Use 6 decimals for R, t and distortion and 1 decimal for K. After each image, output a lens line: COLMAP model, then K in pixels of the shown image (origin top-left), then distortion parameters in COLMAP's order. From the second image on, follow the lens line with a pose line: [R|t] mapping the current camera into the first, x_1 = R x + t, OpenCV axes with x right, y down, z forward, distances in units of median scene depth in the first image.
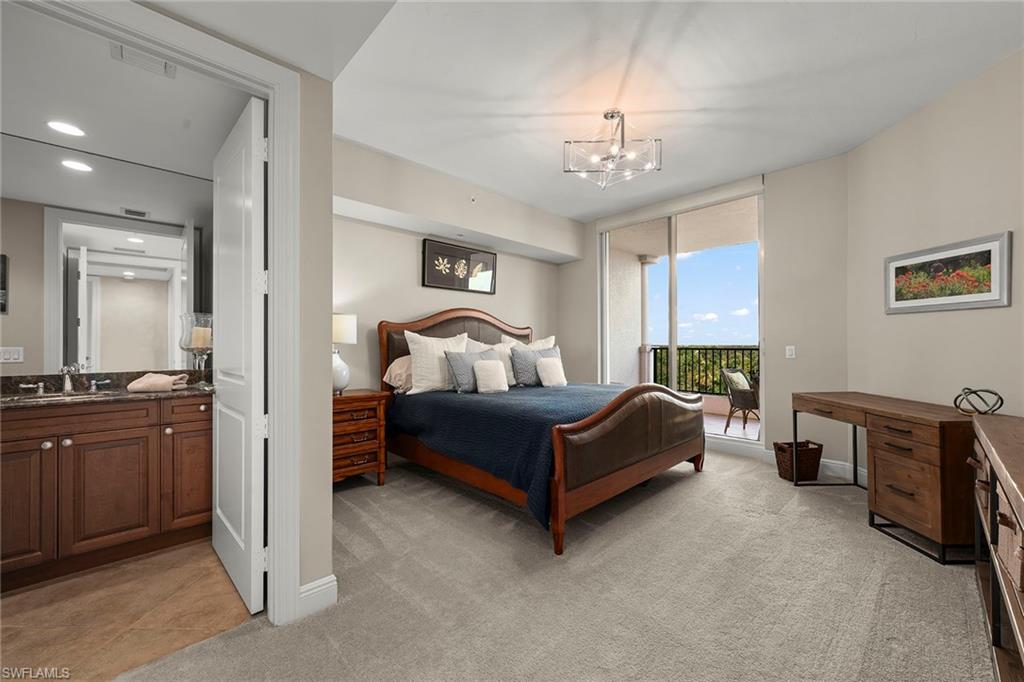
lens RADIAL K [[400.6, 0, 506.4], [0, 400.6, 344.5], [0, 0, 1]] dist [-0.001943, -0.000299]
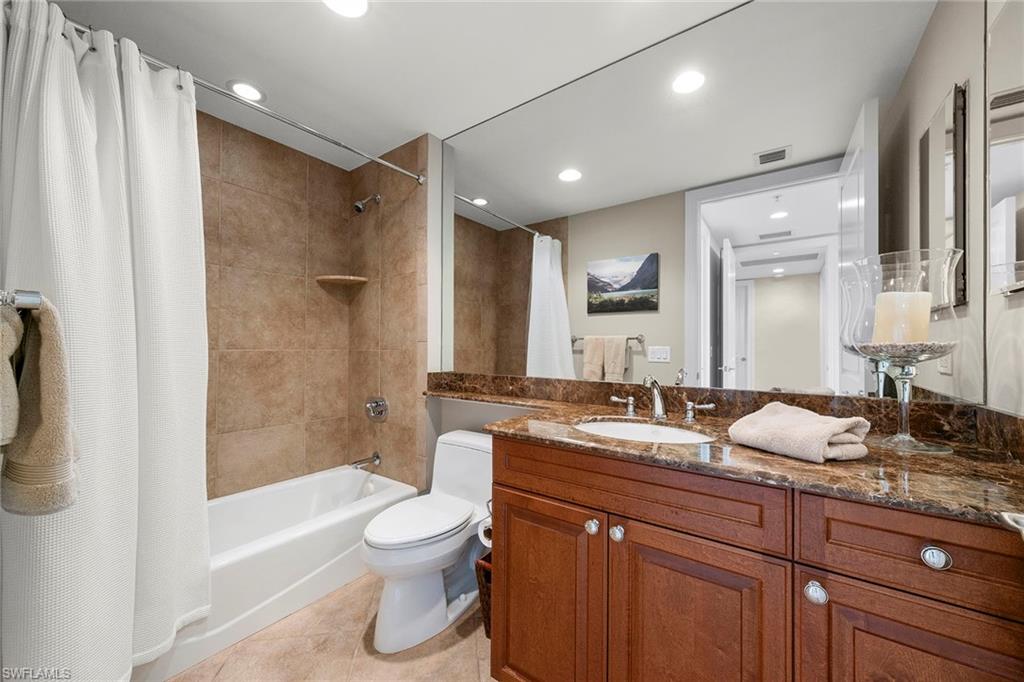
lens RADIAL K [[400.6, 0, 506.4], [0, 400.6, 344.5], [0, 0, 1]] dist [-0.001943, -0.000299]
pose [[0.203275, -0.003693, -0.979115, -0.536564], [-0.004617, 0.999978, -0.004730, 0.012029], [0.979111, 0.005482, 0.203253, 0.639048]]
